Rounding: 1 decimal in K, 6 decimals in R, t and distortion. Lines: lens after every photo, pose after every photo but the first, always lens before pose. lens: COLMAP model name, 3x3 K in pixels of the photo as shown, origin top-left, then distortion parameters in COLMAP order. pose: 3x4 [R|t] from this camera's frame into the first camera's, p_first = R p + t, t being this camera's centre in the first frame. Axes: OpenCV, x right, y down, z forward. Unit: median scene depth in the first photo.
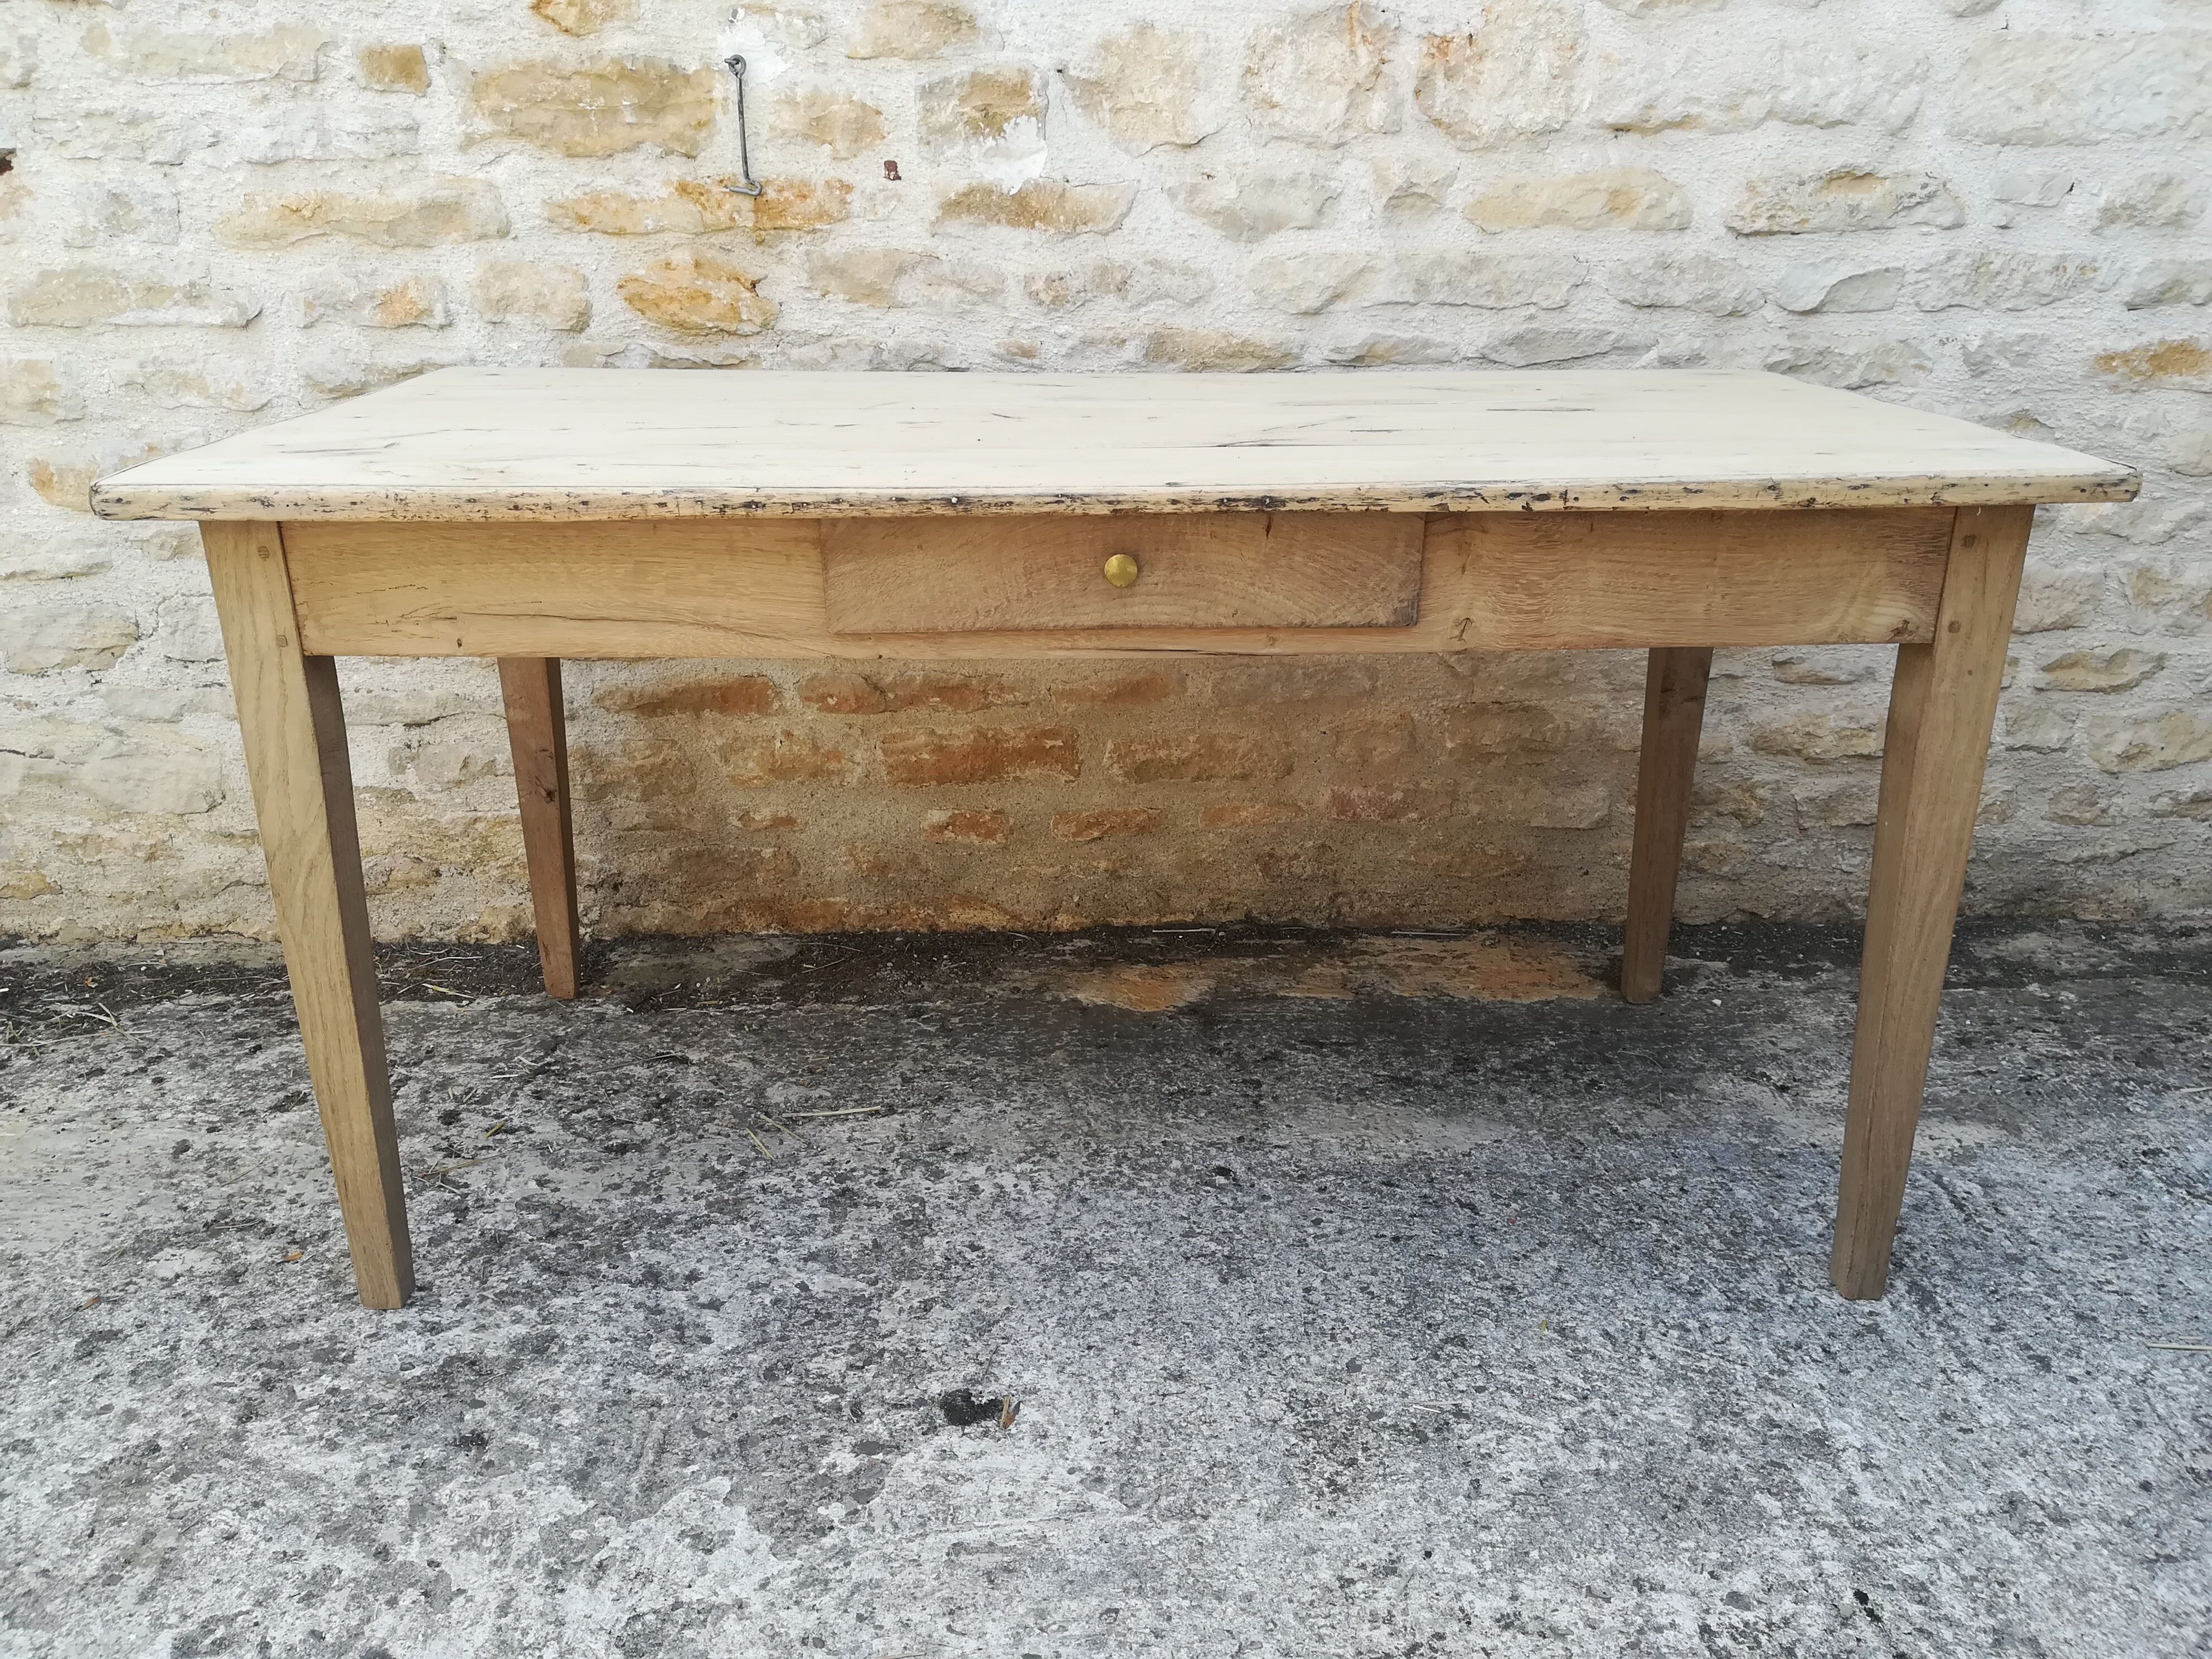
lens RADIAL K [[1738.9, 0, 1106.0], [0, 1738.9, 836.9], [0, 0, 1]] dist [0.052181, -0.086142]
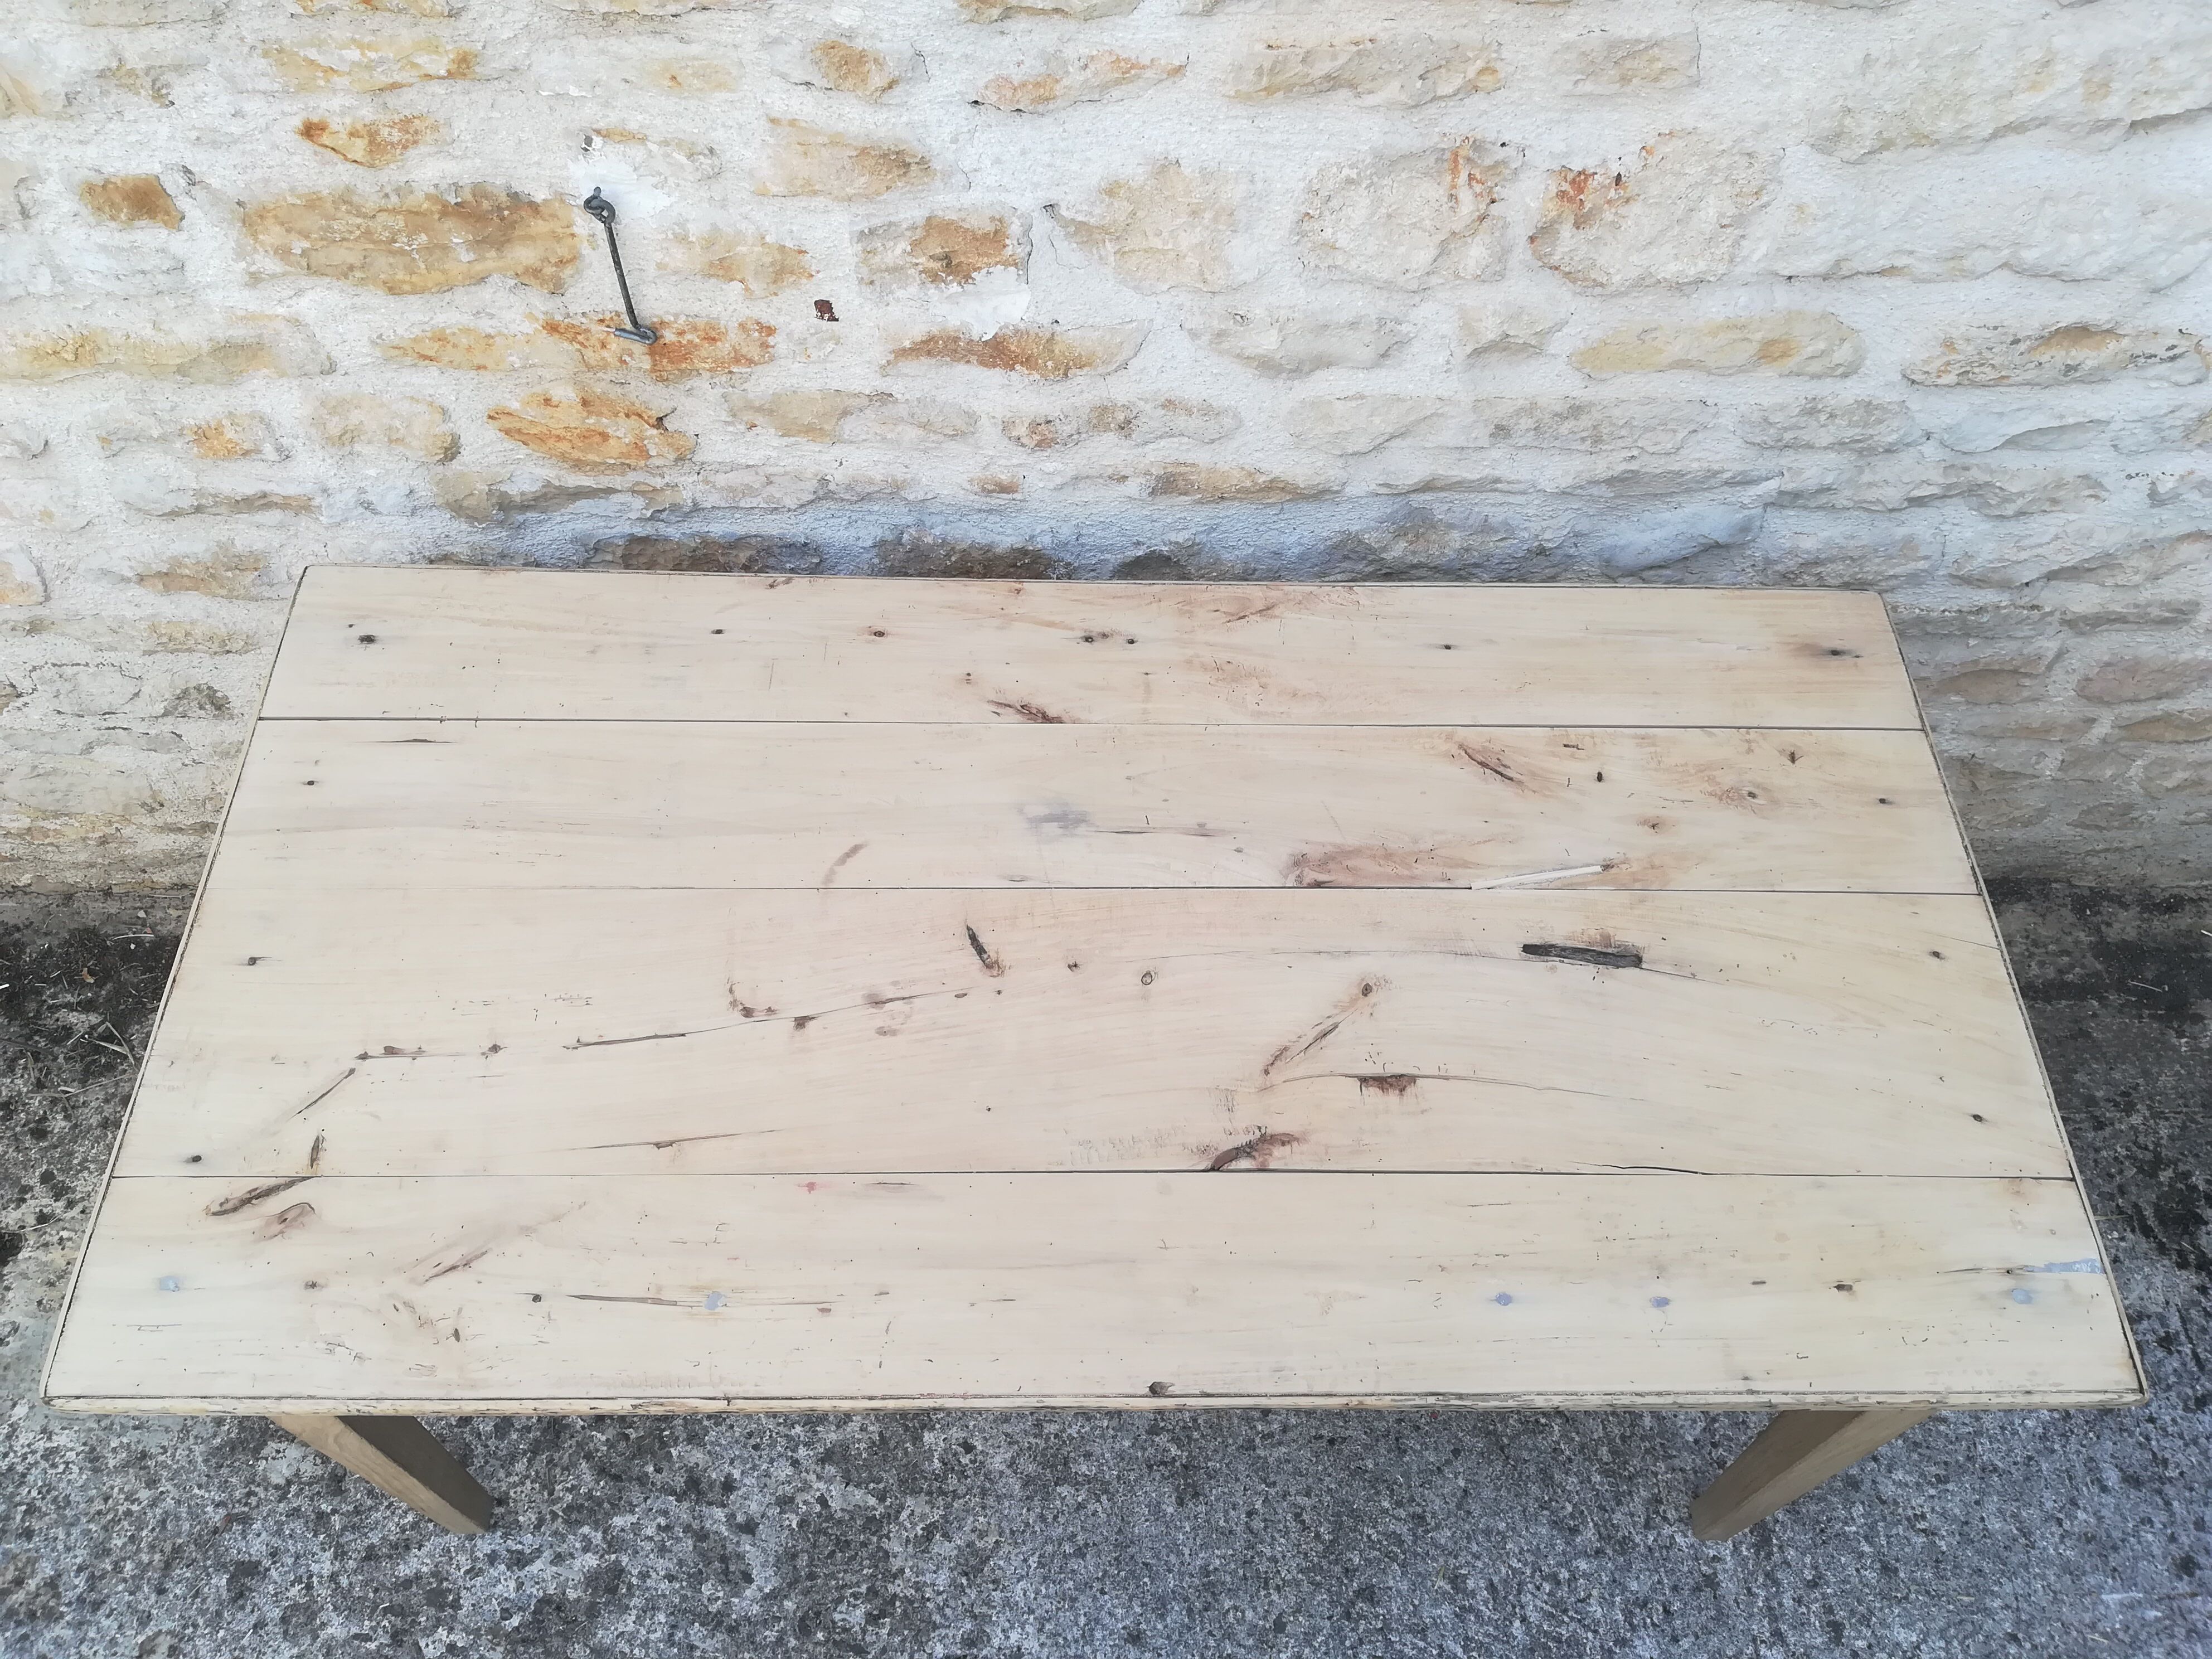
lens RADIAL K [[1738.9, 0, 1110.5], [0, 1738.9, 853.1], [0, 0, 1]] dist [0.052181, -0.086142]
pose [[0.999669, 0.021788, 0.013714, -0.004901], [-0.025664, 0.801480, 0.597471, -0.741218], [0.002026, -0.597625, 0.801773, 0.289566]]
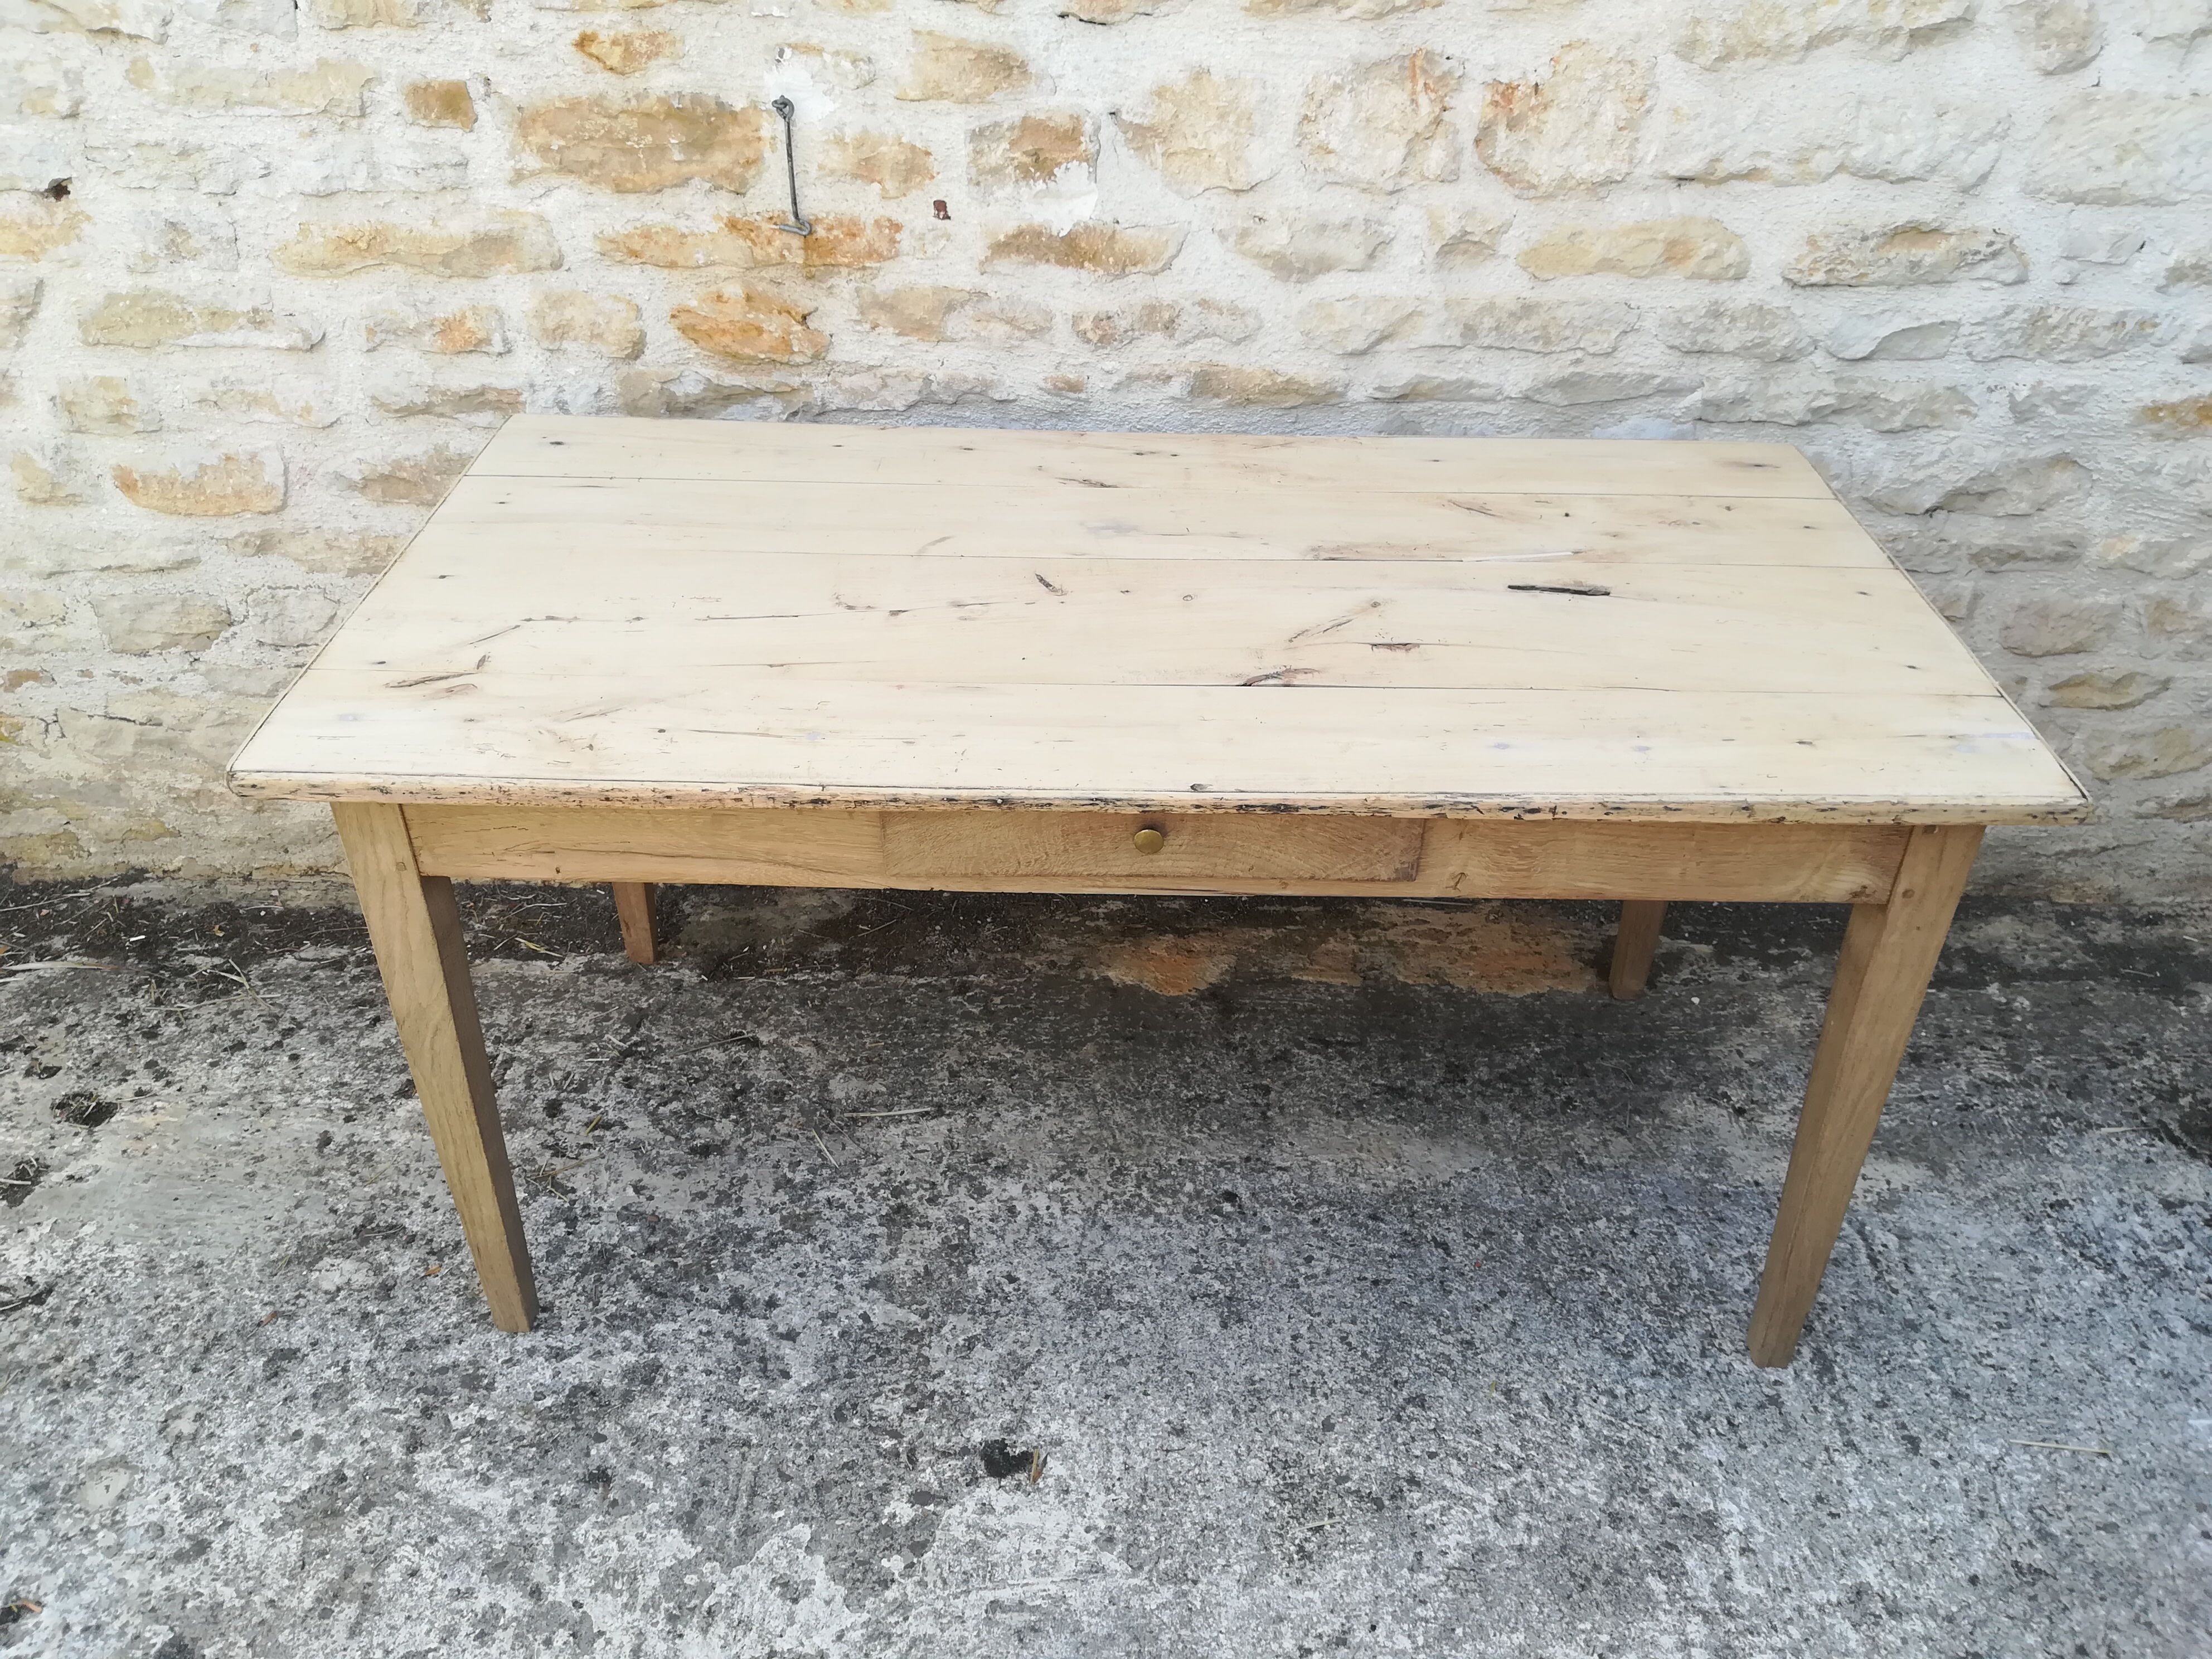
lens RADIAL K [[1738.9, 0, 1105.4], [0, 1738.9, 843.2], [0, 0, 1]] dist [0.052181, -0.086142]
pose [[0.999303, 0.029838, -0.022419, 0.004363], [-0.023551, 0.970139, 0.241406, -0.313285], [0.028952, -0.240709, 0.970165, -0.054850]]
